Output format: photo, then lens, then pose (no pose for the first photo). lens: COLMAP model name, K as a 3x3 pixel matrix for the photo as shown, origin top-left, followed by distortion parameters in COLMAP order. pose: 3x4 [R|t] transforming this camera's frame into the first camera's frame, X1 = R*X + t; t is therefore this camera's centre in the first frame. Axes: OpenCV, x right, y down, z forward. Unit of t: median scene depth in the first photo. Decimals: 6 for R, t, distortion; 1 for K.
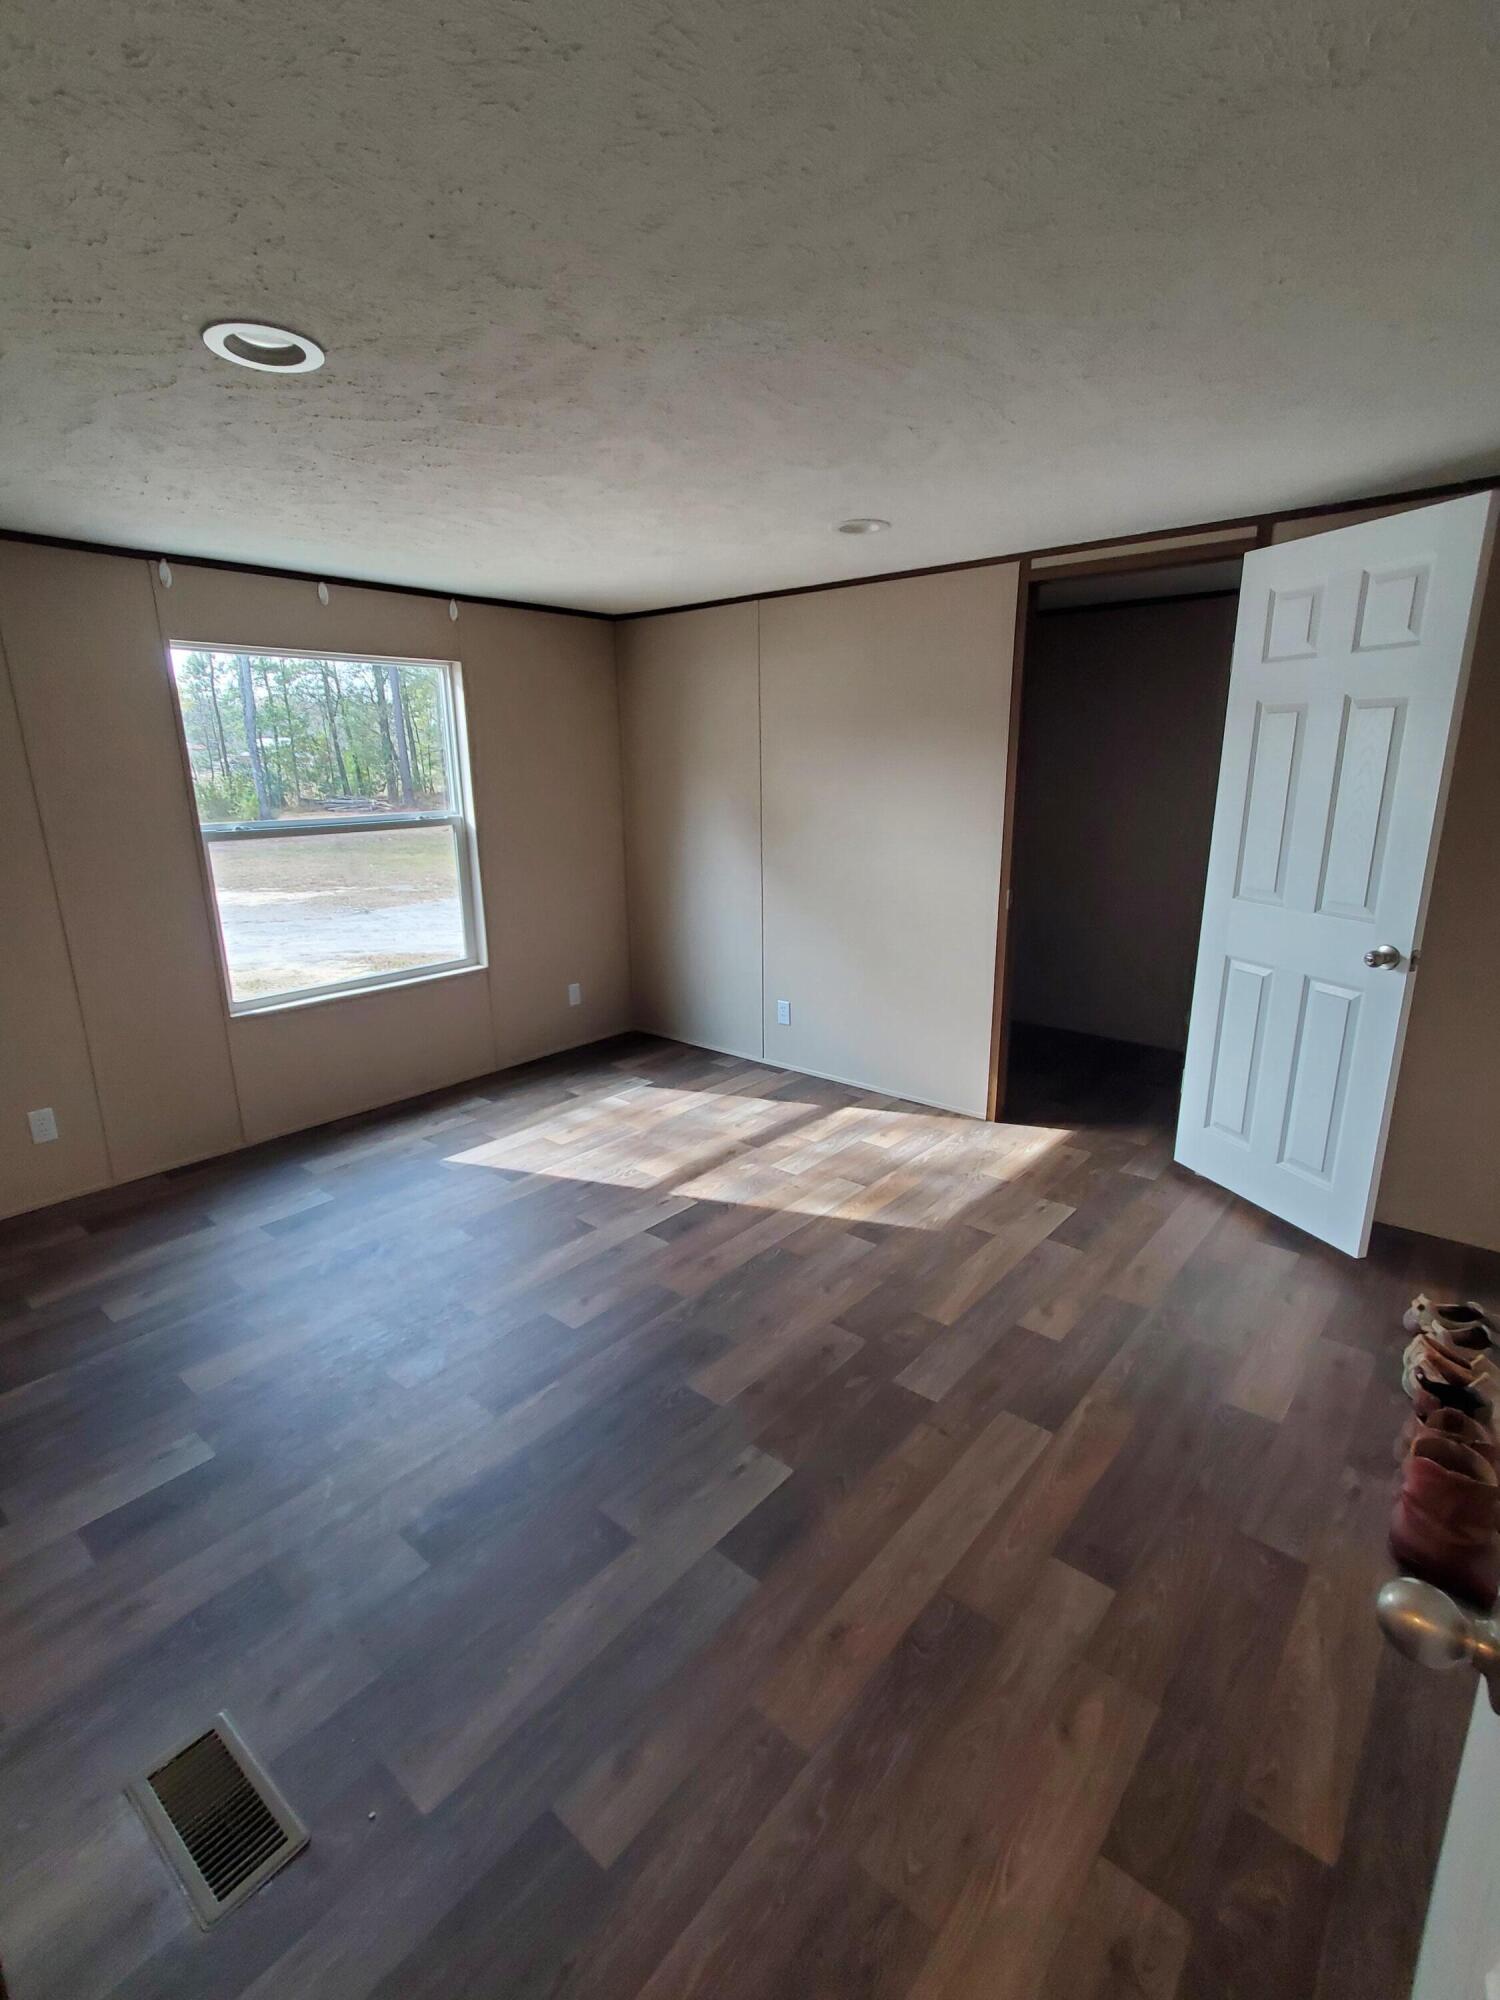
lens RADIAL K [[945.9, 0, 746.1], [0, 945.9, 1000.0], [0, 0, 1]] dist [0.006118, 0.008872]
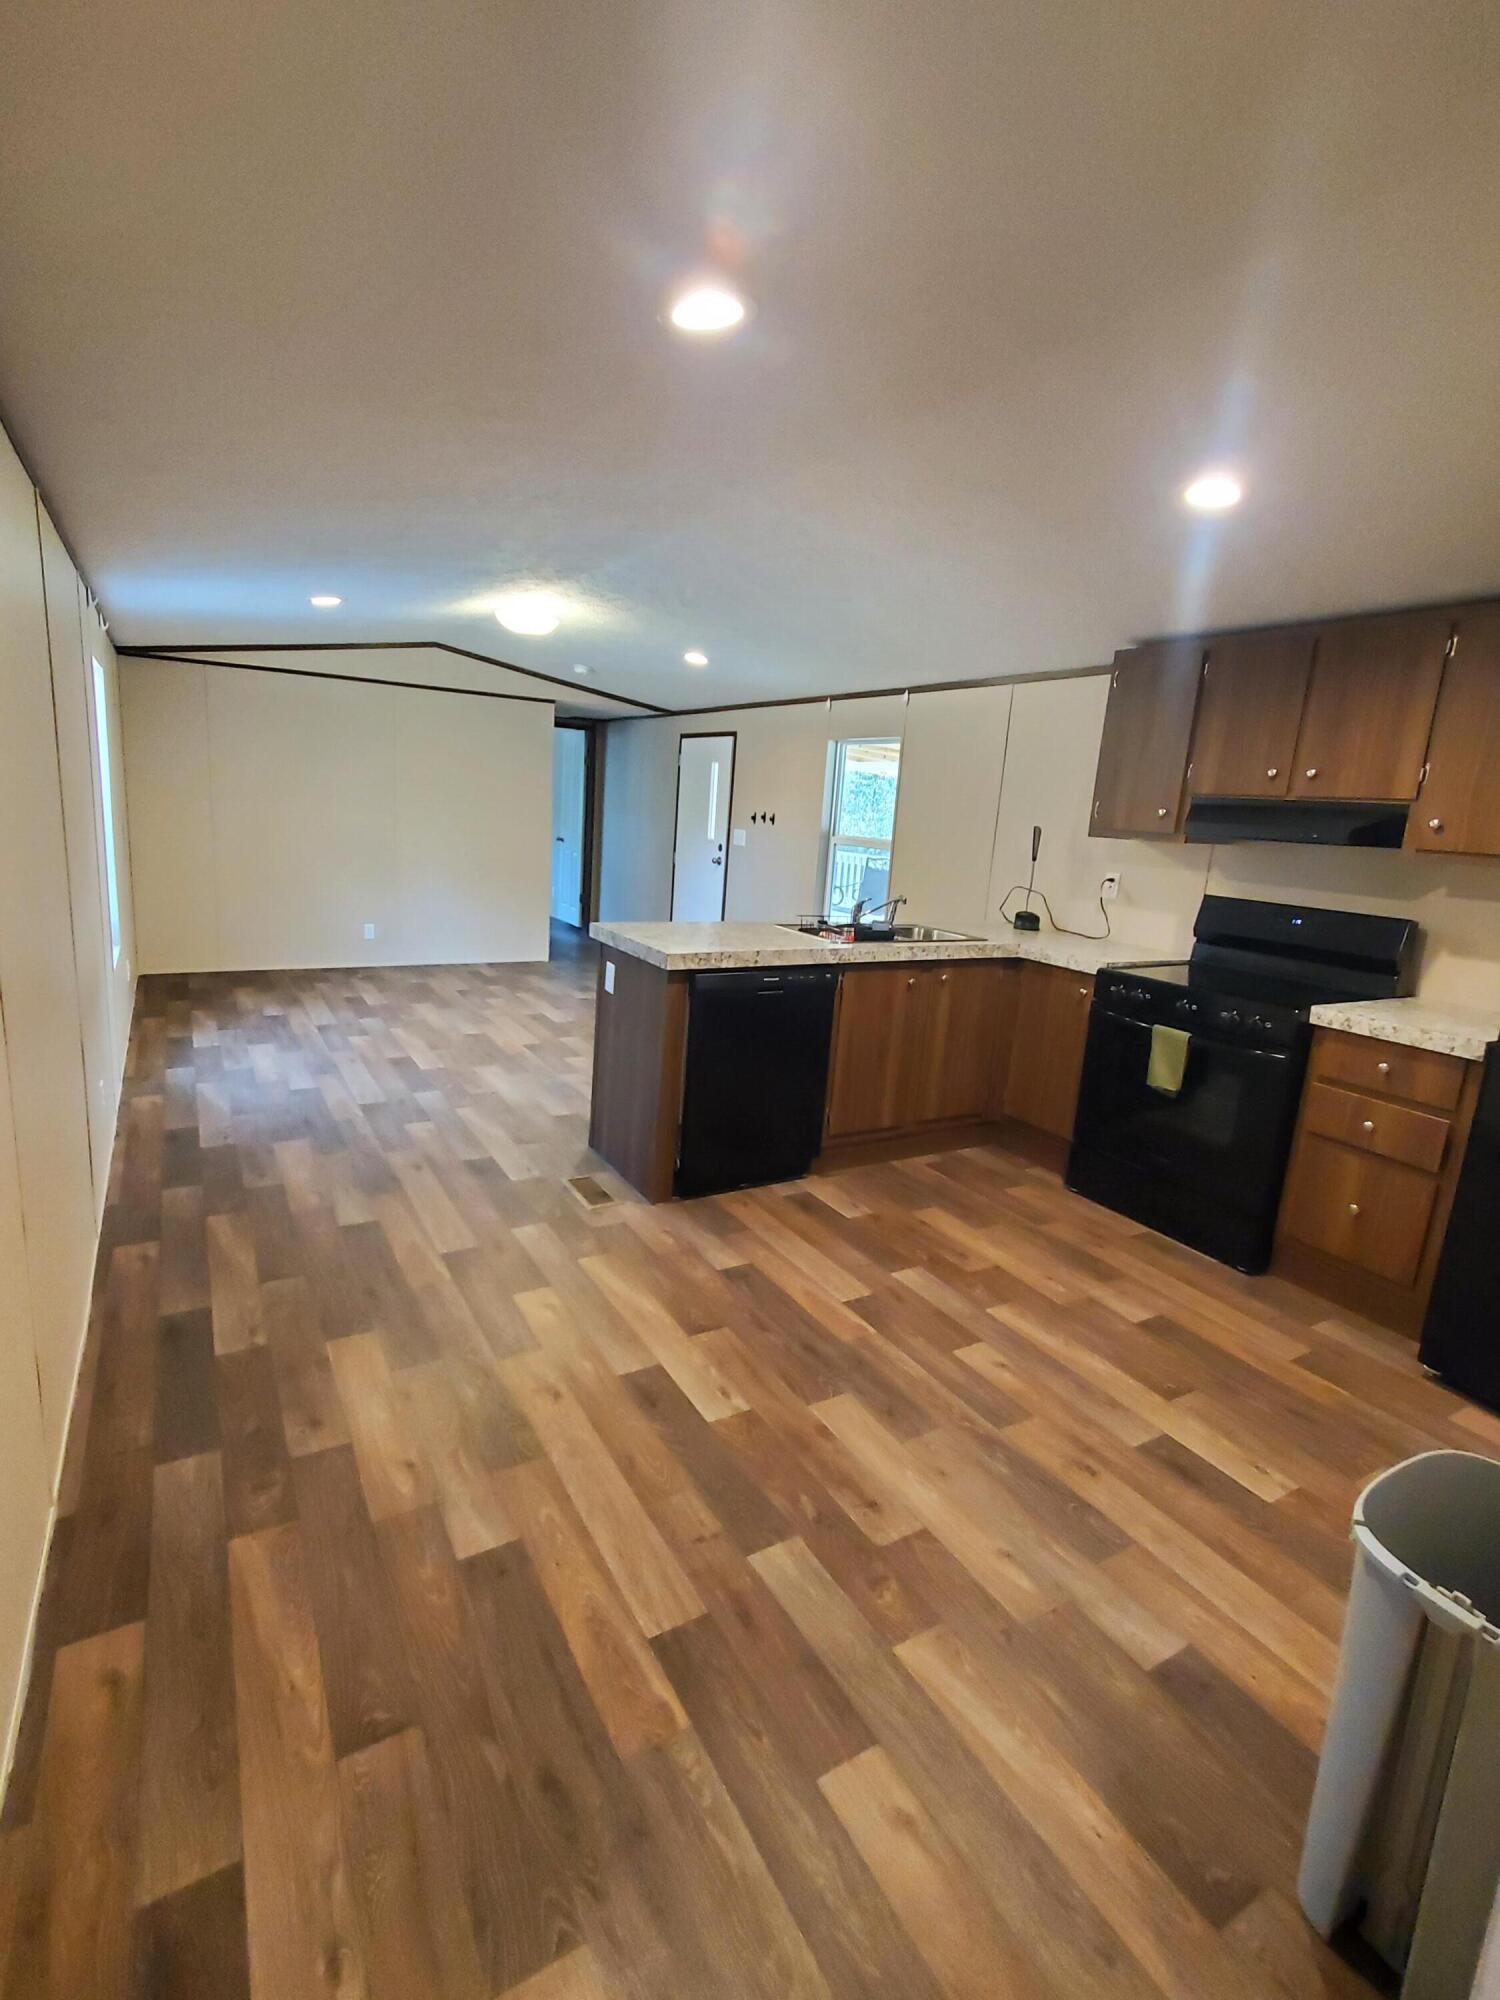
lens RADIAL K [[937.5, 0, 735.3], [0, 937.5, 998.2], [0, 0, 1]] dist [0.001336, 0.008635]
pose [[-0.333872, 0.182264, -0.924829, 1.138140], [-0.295894, 0.911271, 0.286412, -0.337384], [0.894973, 0.369276, -0.250317, 1.306697]]
